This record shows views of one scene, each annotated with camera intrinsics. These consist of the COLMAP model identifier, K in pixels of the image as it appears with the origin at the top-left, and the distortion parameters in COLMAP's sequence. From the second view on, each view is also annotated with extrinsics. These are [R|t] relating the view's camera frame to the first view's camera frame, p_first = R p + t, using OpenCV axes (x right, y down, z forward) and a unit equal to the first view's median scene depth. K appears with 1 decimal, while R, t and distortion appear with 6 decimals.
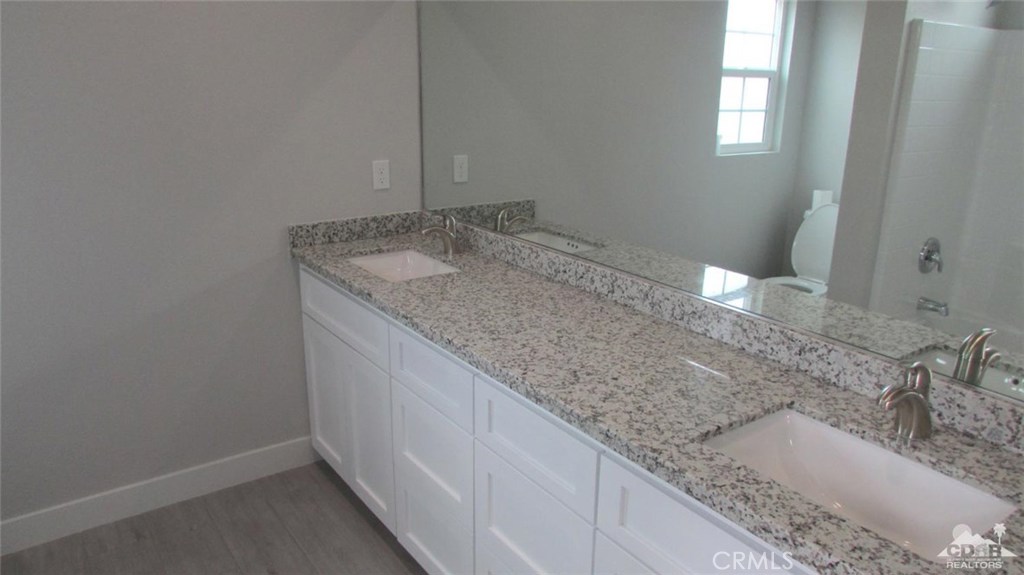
lens RADIAL K [[737.2, 0, 518.9], [0, 737.2, 286.5], [0, 0, 1]] dist [-0.012948, 0.003797]
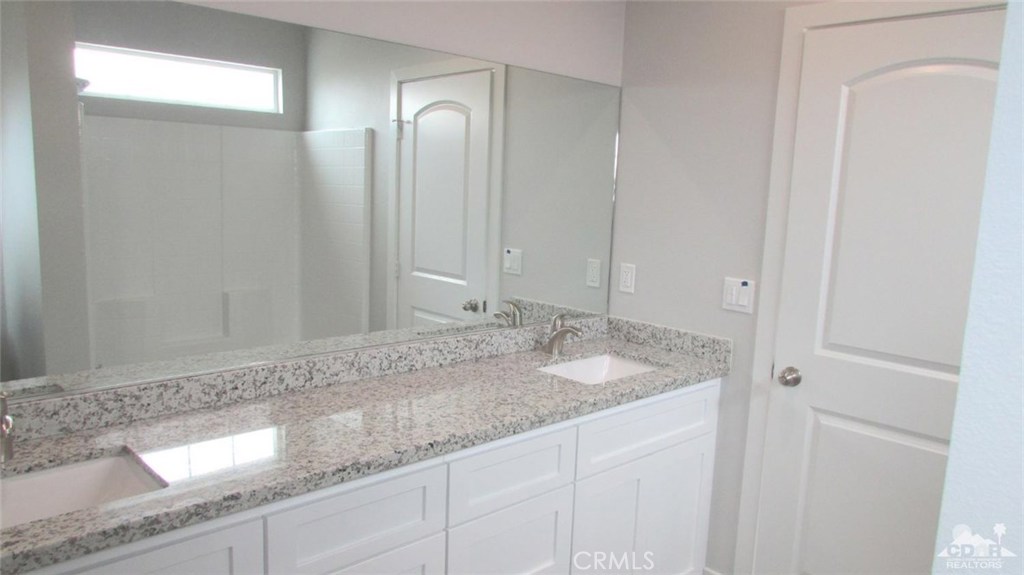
lens RADIAL K [[771.5, 0, 512.0], [0, 771.5, 287.5], [0, 0, 1]] dist [0.099334, -0.000724]
pose [[-0.138809, -0.161465, 0.977068, -0.971240], [0.237672, 0.952352, 0.191146, -0.262153], [-0.961376, 0.258755, -0.093820, 0.881619]]
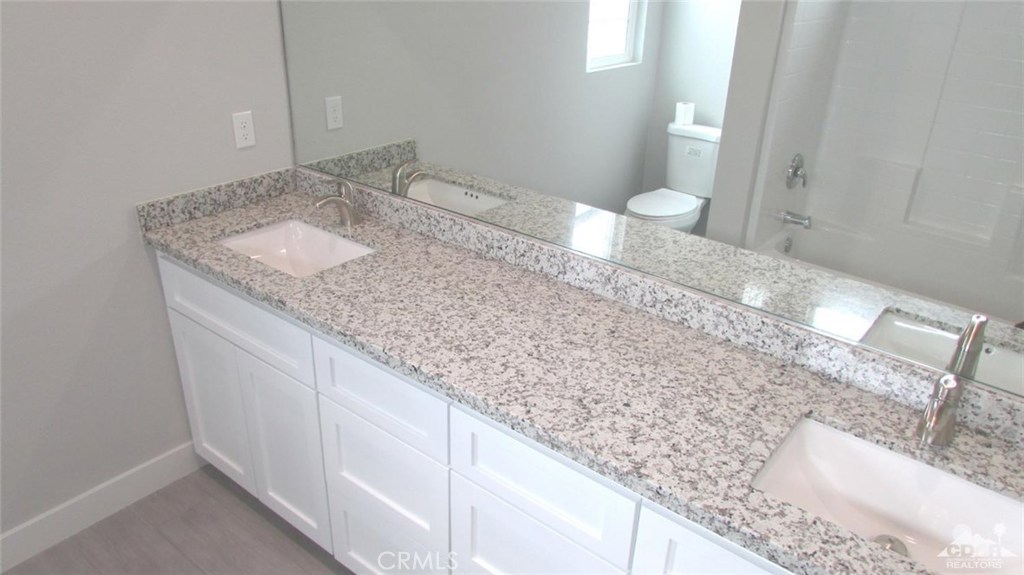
lens RADIAL K [[740.9, 0, 519.0], [0, 740.9, 288.4], [0, 0, 1]] dist [-0.017117, 0.000051]
pose [[0.961101, -0.102822, 0.256346, -0.176279], [0.058451, 0.982820, 0.175068, -0.149434], [-0.269942, -0.153274, 0.950599, 0.157947]]
